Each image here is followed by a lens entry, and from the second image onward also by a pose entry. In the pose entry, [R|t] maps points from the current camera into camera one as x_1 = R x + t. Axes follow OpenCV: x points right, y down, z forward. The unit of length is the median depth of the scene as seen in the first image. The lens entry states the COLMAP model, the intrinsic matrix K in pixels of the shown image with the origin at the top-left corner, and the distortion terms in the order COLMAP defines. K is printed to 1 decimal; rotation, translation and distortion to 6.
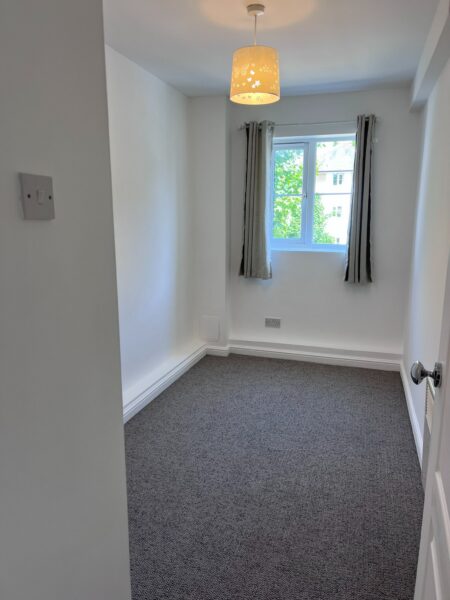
lens RADIAL K [[461.2, 0, 224.8], [0, 461.2, 301.4], [0, 0, 1]] dist [0.060092, -0.069625]
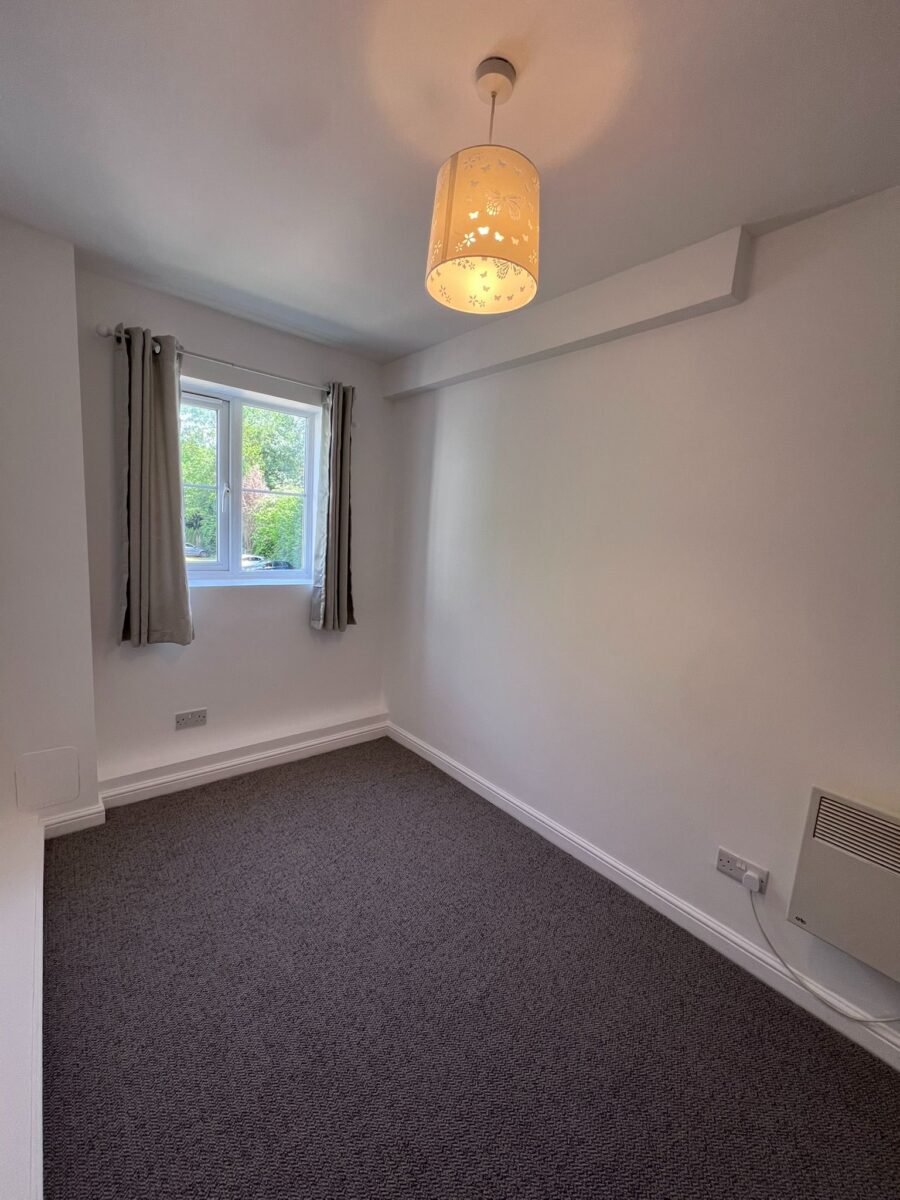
lens RADIAL K [[482.3, 0, 452.1], [0, 482.3, 593.6], [0, 0, 1]] dist [0.000639, 0.000031]
pose [[0.528791, -0.078602, 0.845104, -0.214350], [0.095413, 0.994896, 0.032832, -0.095740], [-0.843372, 0.063273, 0.533592, 0.469918]]
